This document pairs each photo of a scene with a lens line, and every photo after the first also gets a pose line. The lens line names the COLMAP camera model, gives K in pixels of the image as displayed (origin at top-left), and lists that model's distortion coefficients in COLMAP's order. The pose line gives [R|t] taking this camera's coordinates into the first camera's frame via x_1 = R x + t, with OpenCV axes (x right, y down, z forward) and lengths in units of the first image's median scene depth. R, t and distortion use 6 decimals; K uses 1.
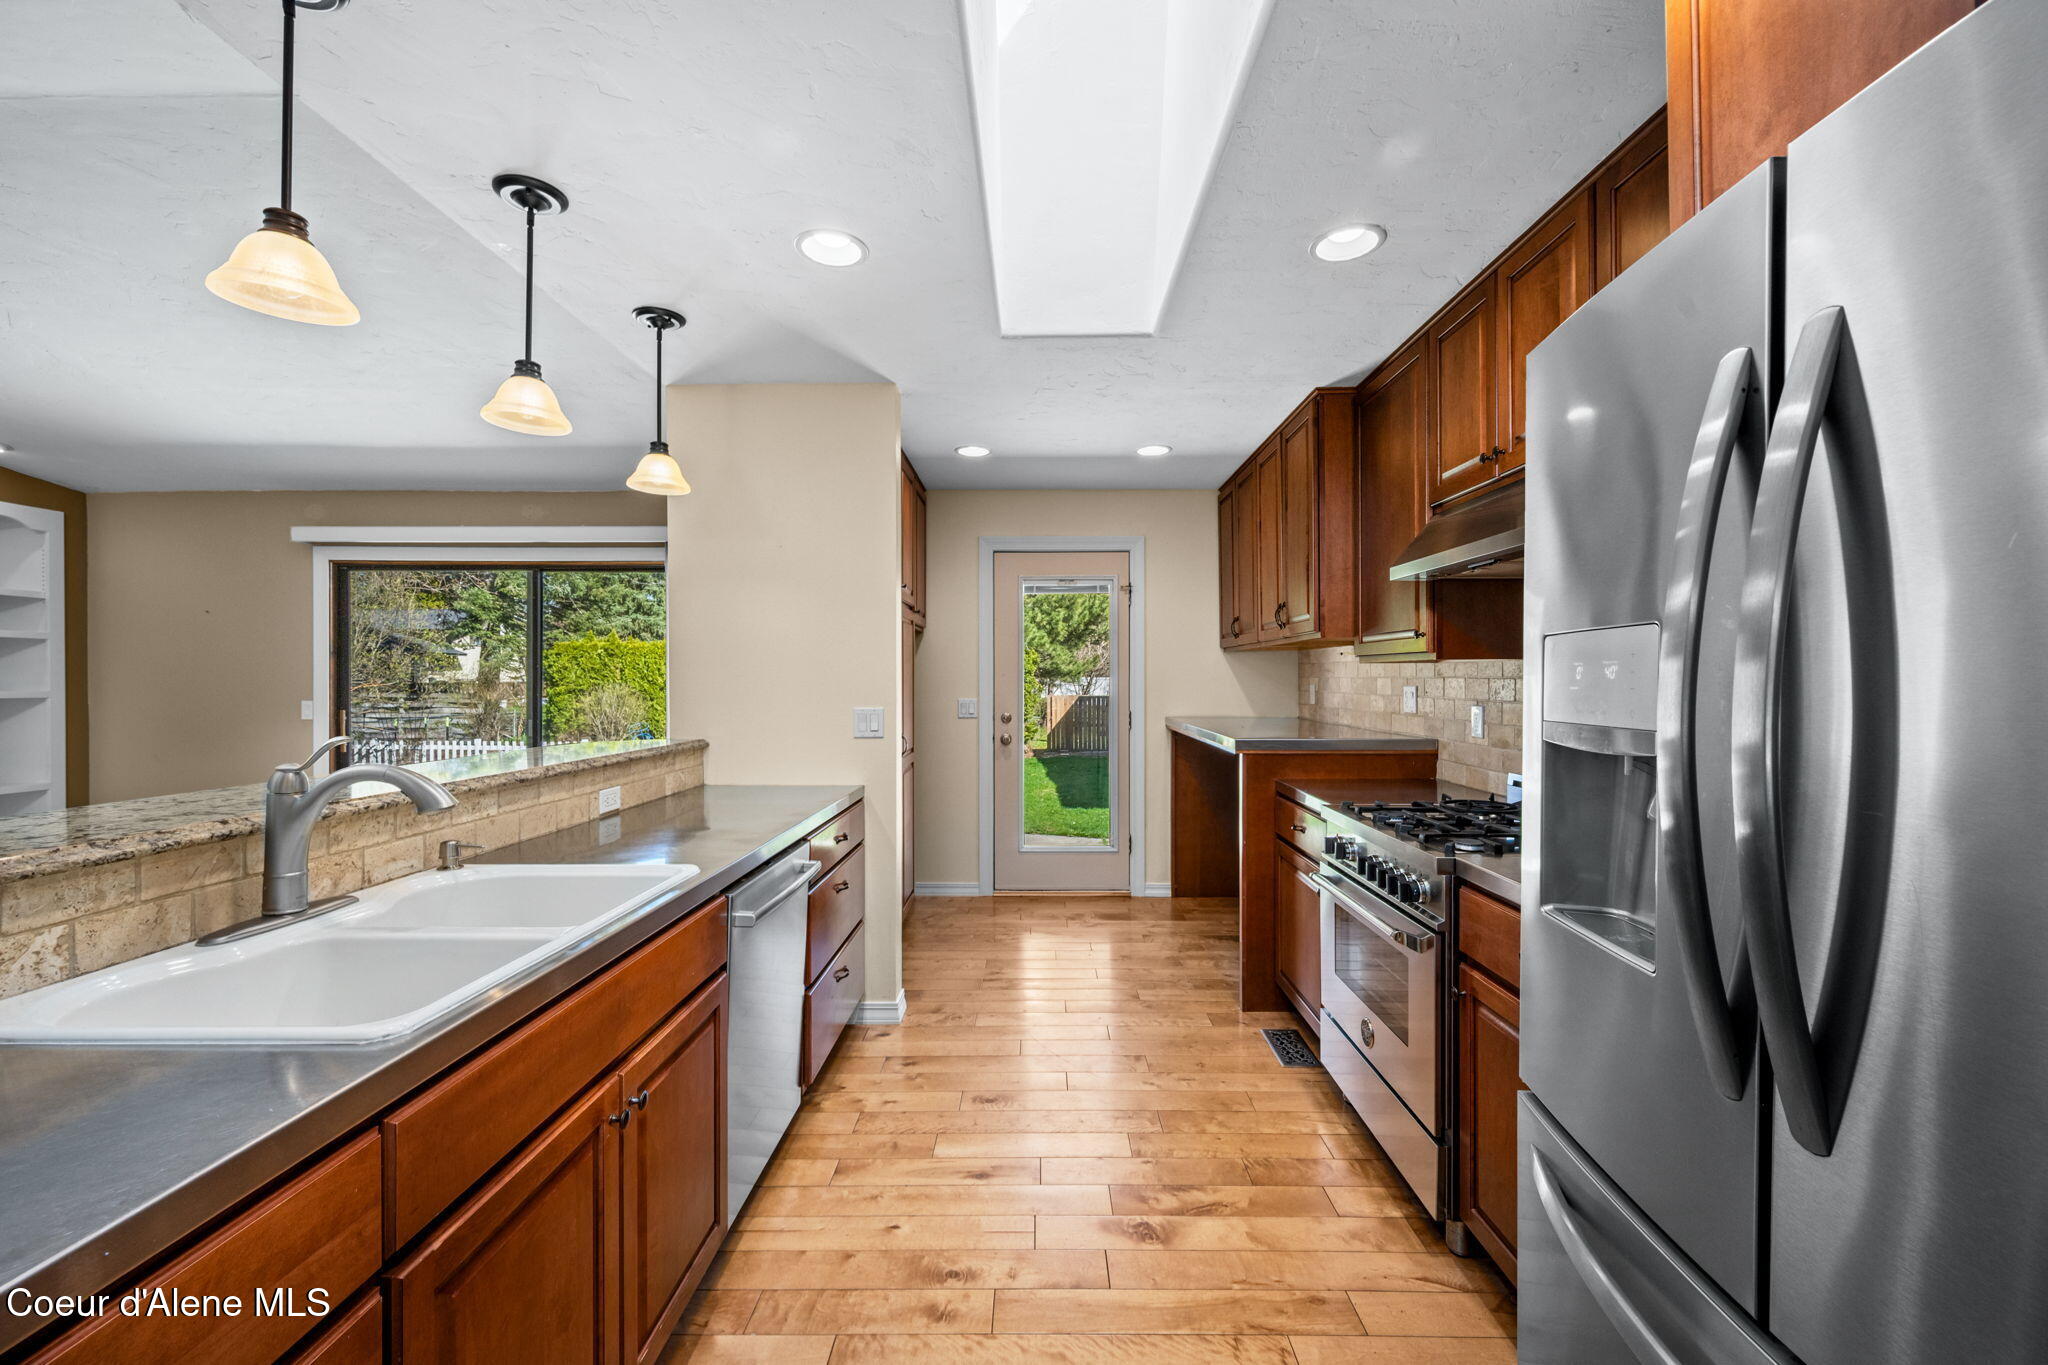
lens RADIAL K [[808.8, 0, 1027.1], [0, 808.8, 686.5], [0, 0, 1]] dist [0.000278, -0.000385]
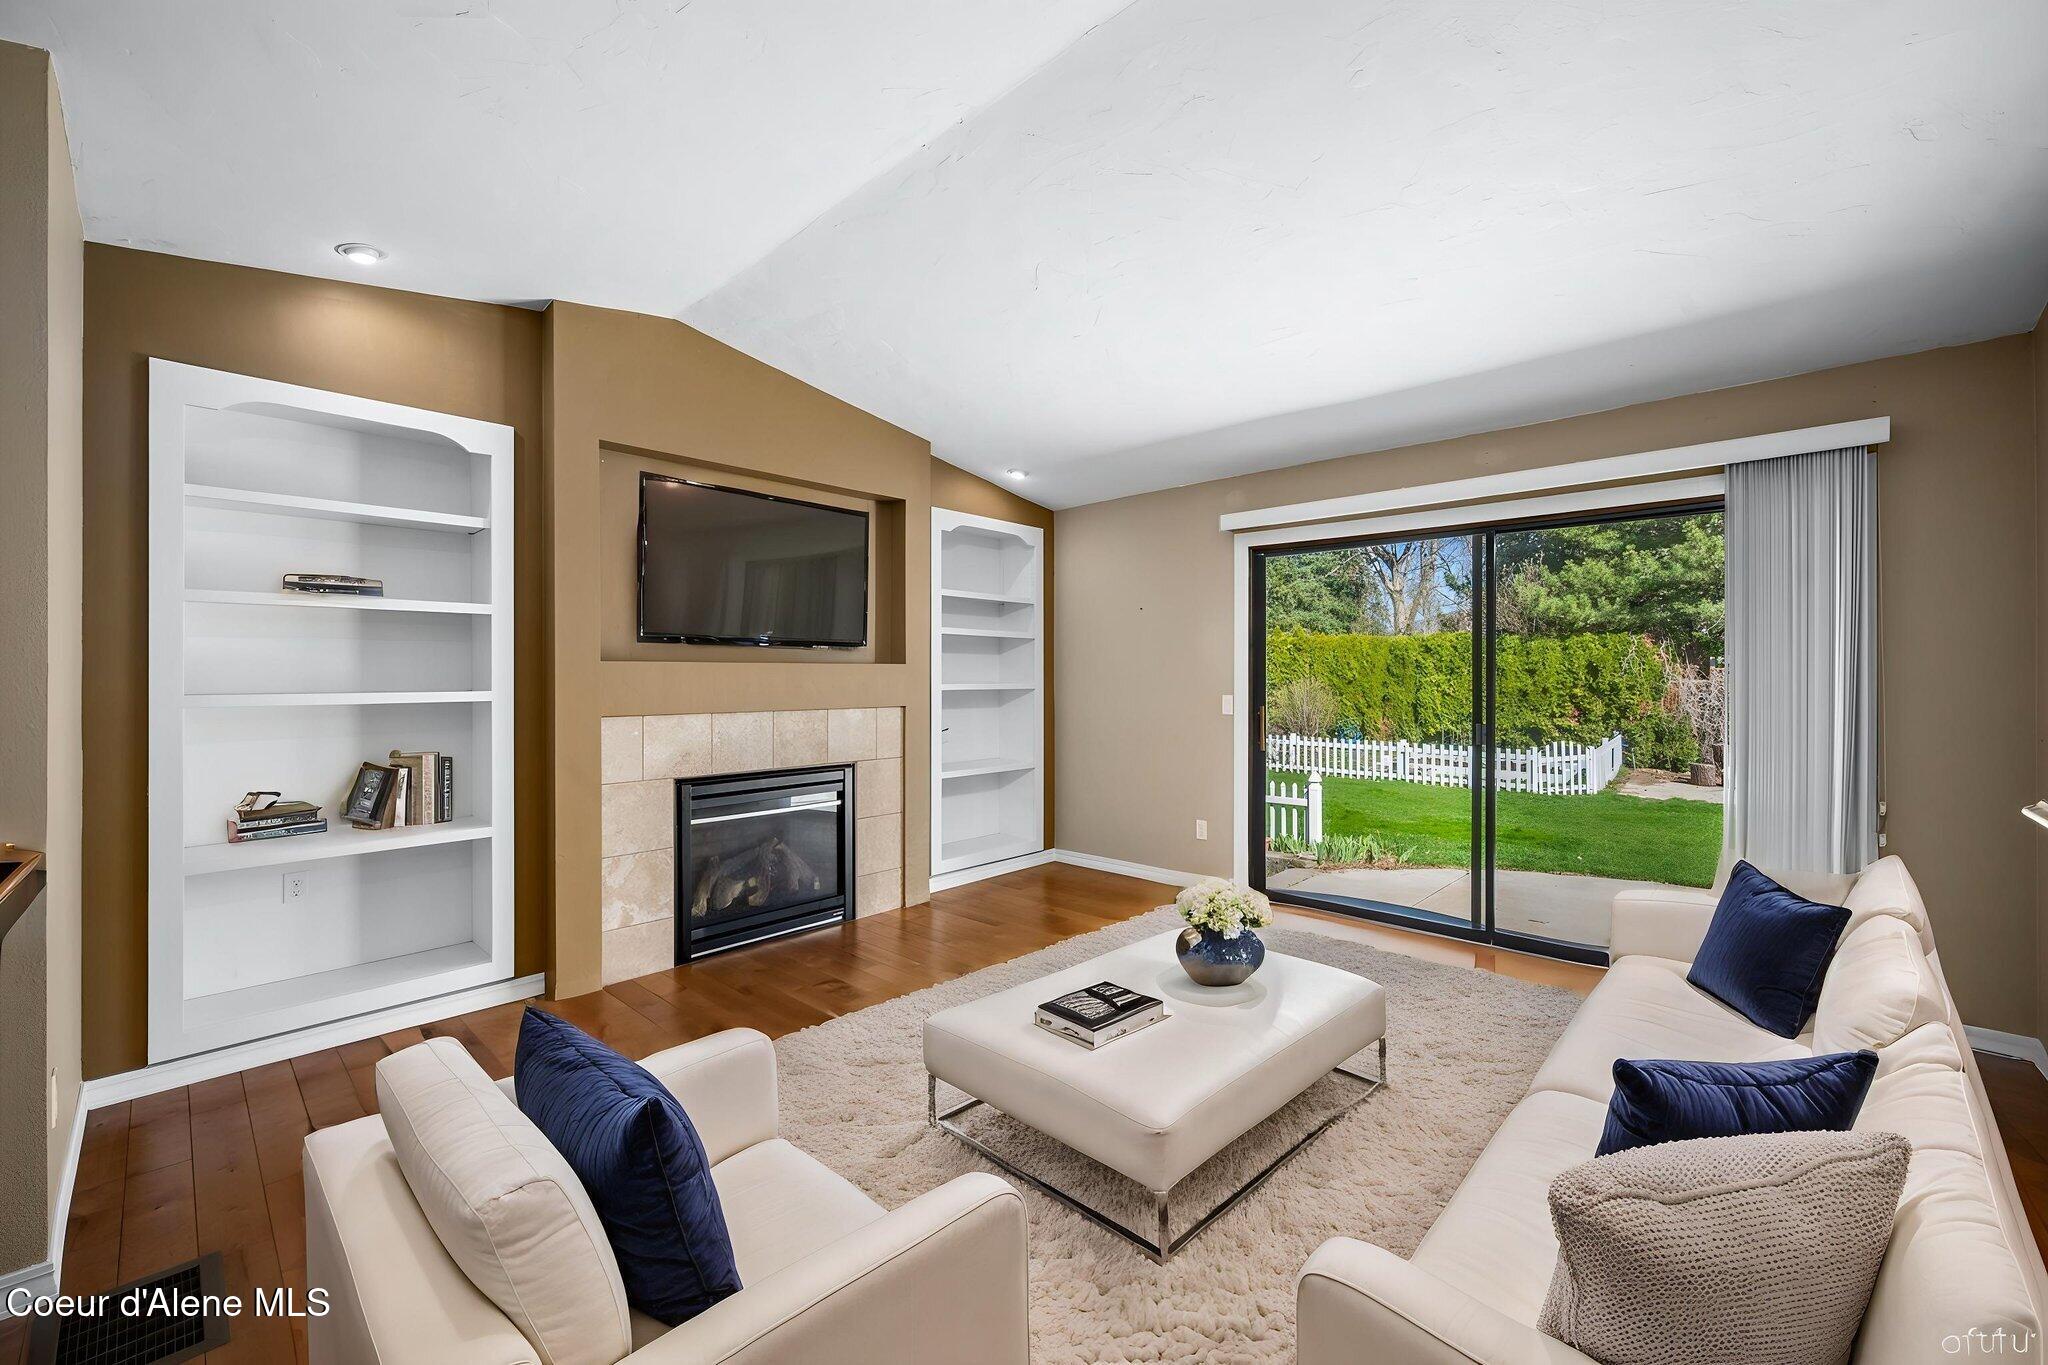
lens RADIAL K [[808.8, 0, 1035.0], [0, 808.8, 674.0], [0, 0, 1]] dist [0.000278, -0.000385]
pose [[0.741863, 0.000907, -0.670551, -0.664882], [-0.006132, 0.999966, -0.005431, -0.000865], [0.670524, 0.008141, 0.741843, 0.209063]]
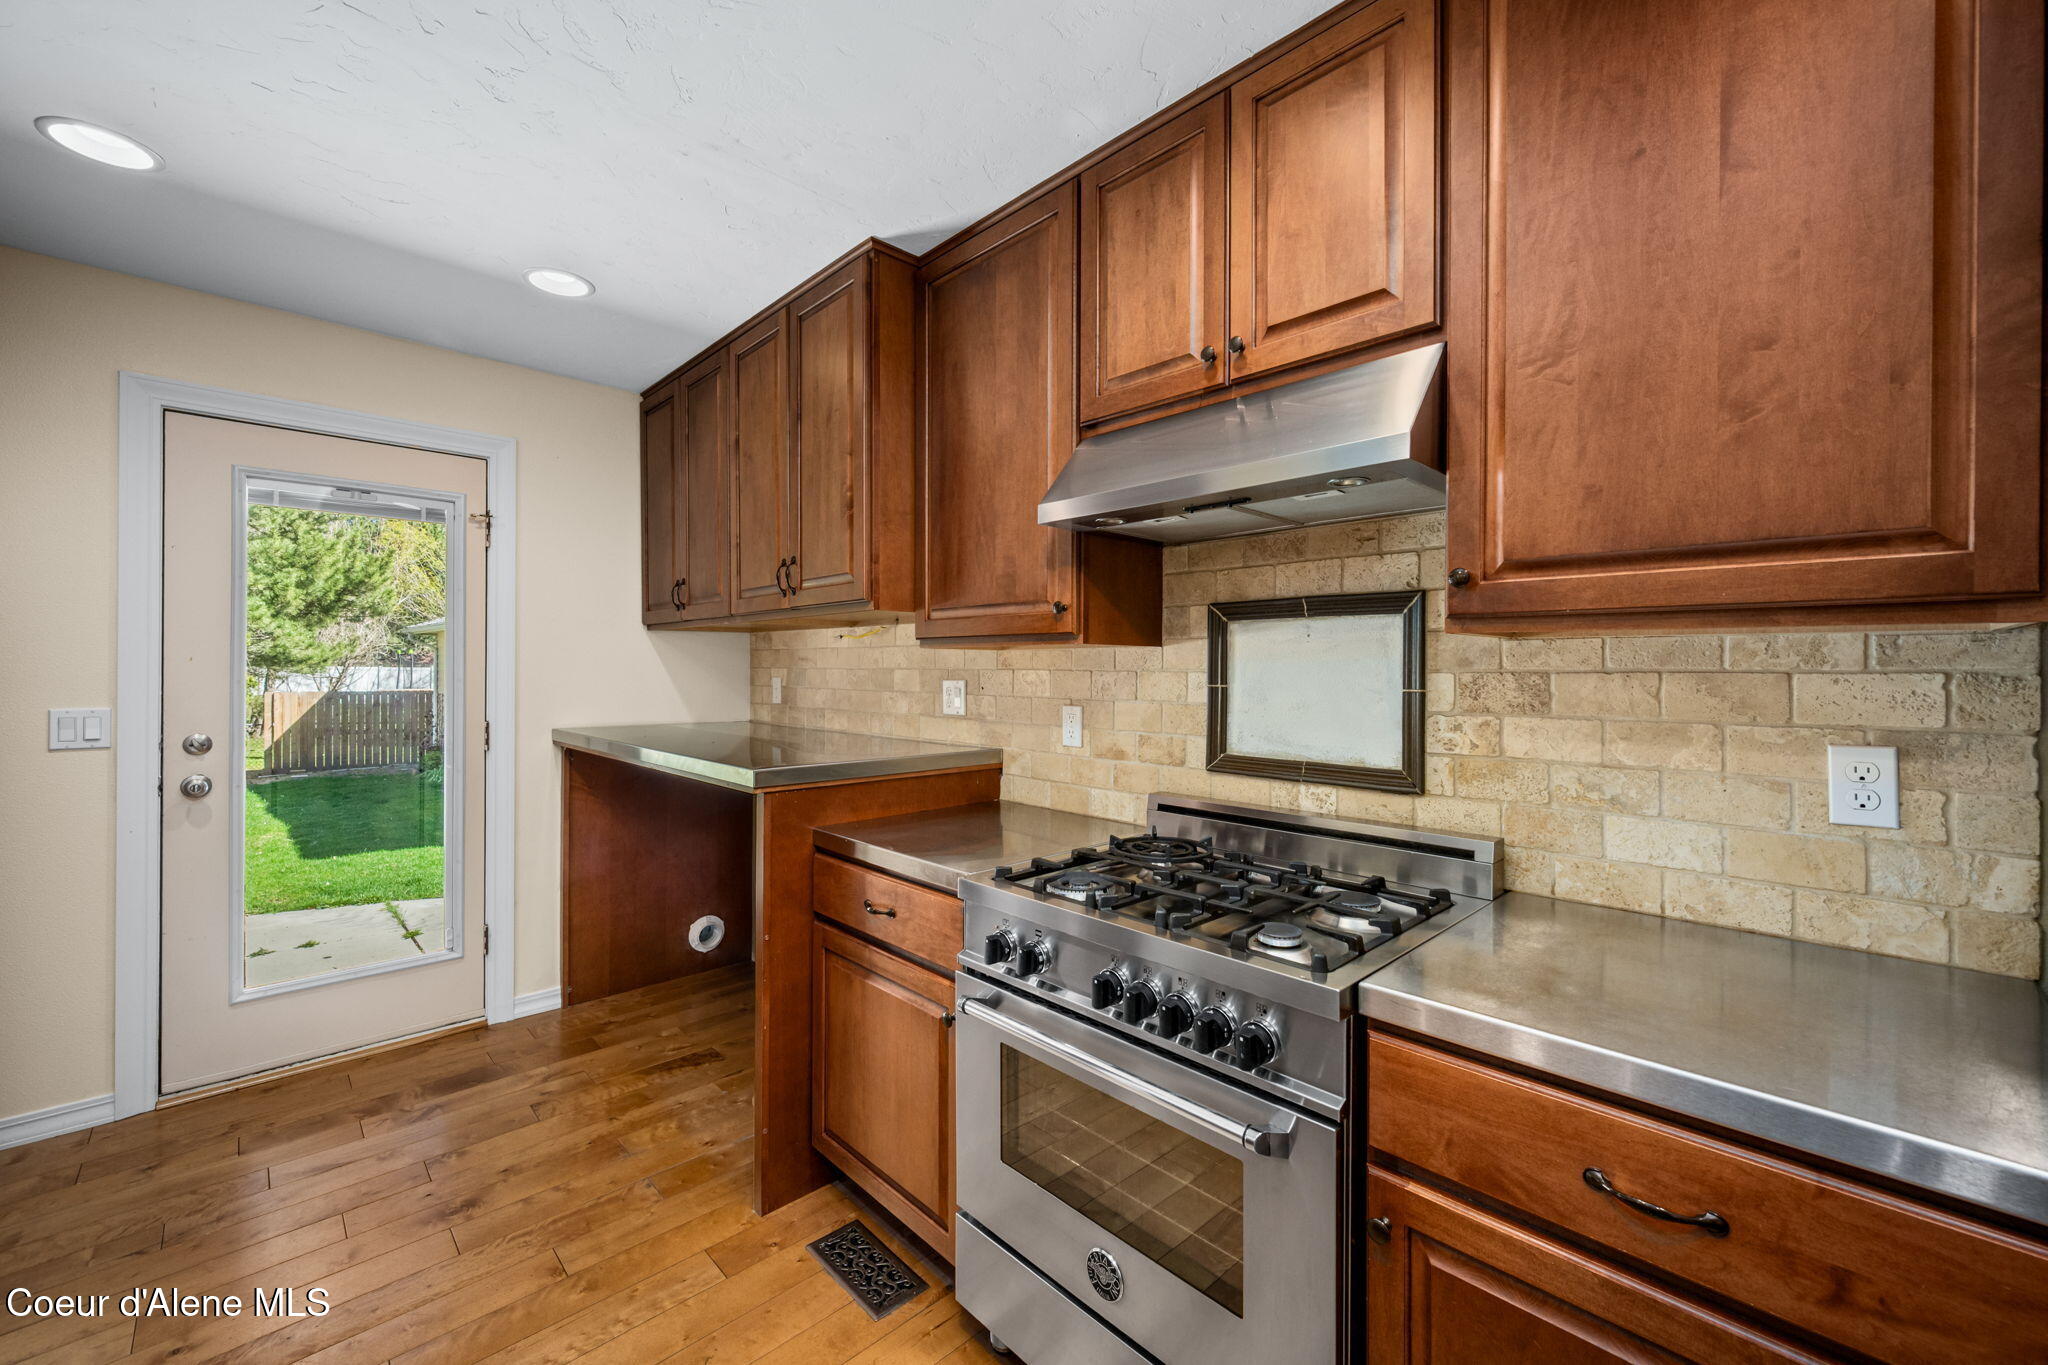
lens RADIAL K [[808.8, 0, 1022.6], [0, 808.8, 671.7], [0, 0, 1]] dist [0.000278, -0.000385]
pose [[0.709330, 0.004481, 0.704862, -0.026204], [0.001230, 0.999970, -0.007596, -0.002791], [-0.704875, 0.006255, 0.709304, 0.449516]]
